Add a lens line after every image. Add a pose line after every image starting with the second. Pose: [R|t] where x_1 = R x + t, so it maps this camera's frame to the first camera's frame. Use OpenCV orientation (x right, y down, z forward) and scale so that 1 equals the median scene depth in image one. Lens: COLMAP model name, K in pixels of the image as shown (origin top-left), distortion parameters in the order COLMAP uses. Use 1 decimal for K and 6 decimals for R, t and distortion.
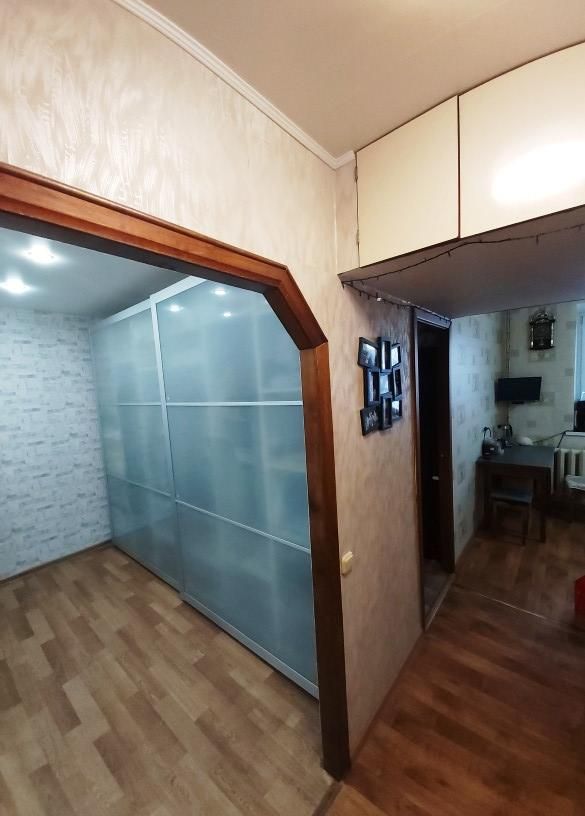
lens RADIAL K [[322.0, 0, 306.4], [0, 322.0, 407.4], [0, 0, 1]] dist [-0.002194, -0.003981]
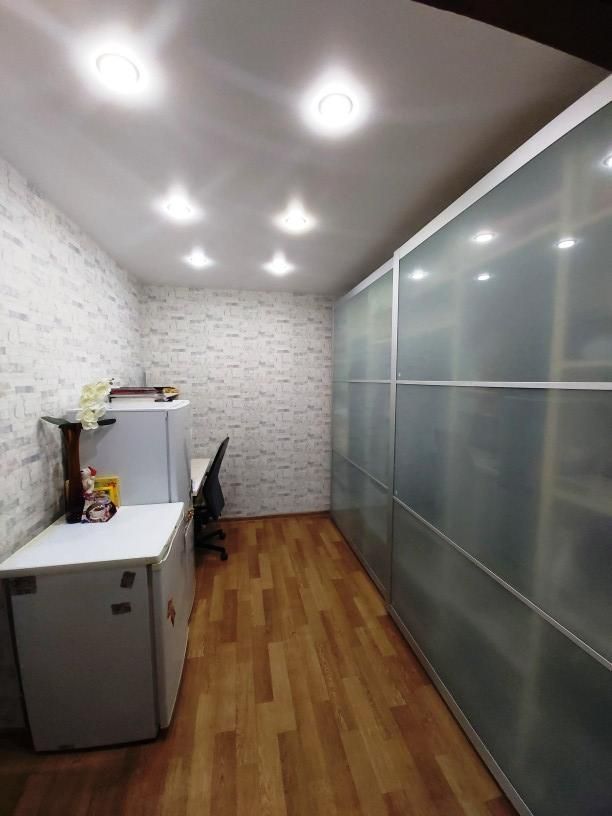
lens RADIAL K [[320.4, 0, 305.2], [0, 320.4, 407.9], [0, 0, 1]] dist [0.000188, -0.004530]
pose [[0.775525, 0.119244, -0.619954, -0.097669], [-0.100697, 0.992792, 0.064991, 0.028209], [0.623235, 0.012025, 0.781942, 0.204438]]
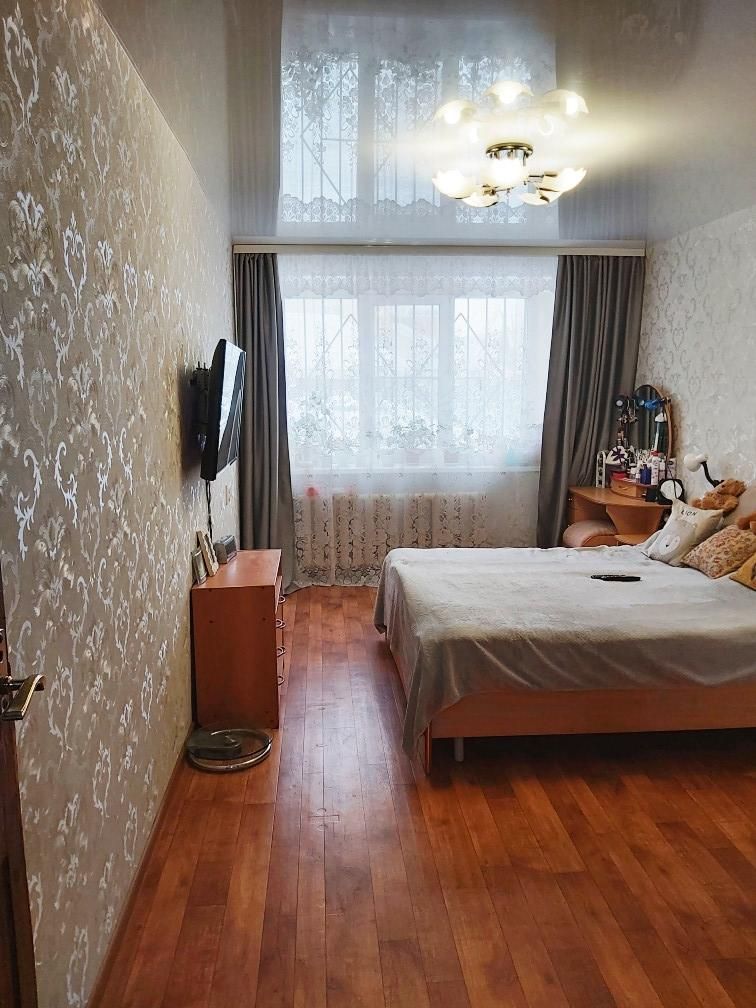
lens RADIAL K [[775.8, 0, 385.1], [0, 775.8, 523.2], [0, 0, 1]] dist [0.046982, -0.095366]
pose [[0.699188, 0.185060, -0.690572, 0.619826], [-0.102142, 0.981866, 0.159705, 0.084997], [0.707604, -0.041127, 0.705411, -0.420413]]
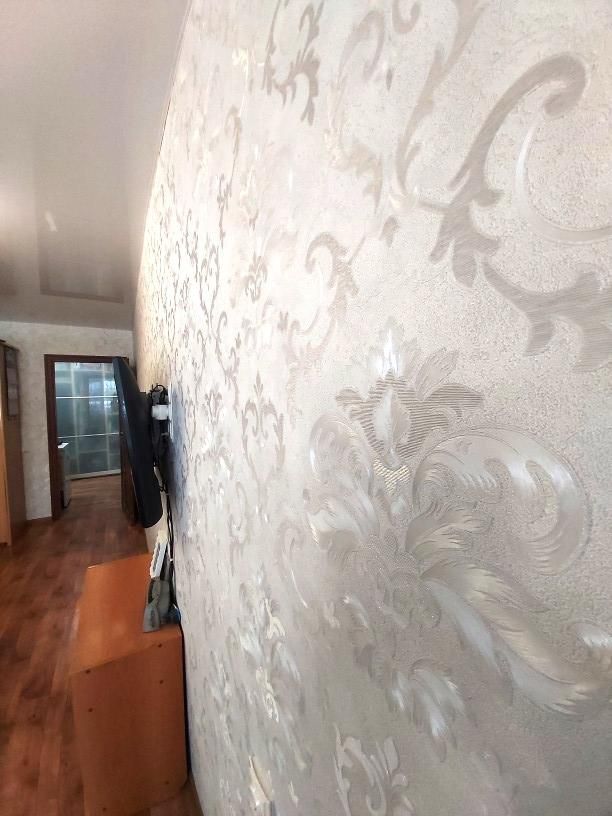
lens RADIAL K [[320.4, 0, 301.1], [0, 320.4, 407.4], [0, 0, 1]] dist [0.000188, -0.004530]
pose [[-0.930725, 0.065632, 0.359782, -1.245224], [0.107330, 0.989465, 0.097151, 0.068618], [-0.349616, 0.129037, -0.927965, 0.907452]]
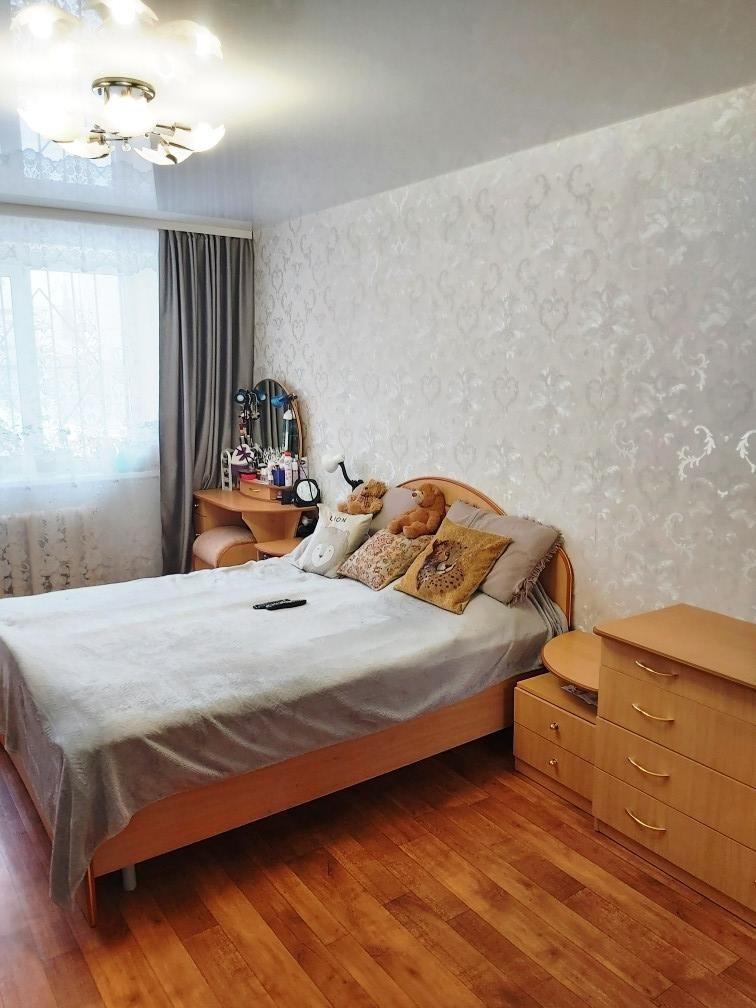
lens RADIAL K [[775.8, 0, 396.4], [0, 775.8, 512.6], [0, 0, 1]] dist [0.046982, -0.095366]
pose [[0.965500, 0.114451, -0.233903, 0.373664], [-0.087831, 0.988729, 0.121246, 0.045178], [0.245144, -0.096519, 0.964670, -0.250500]]
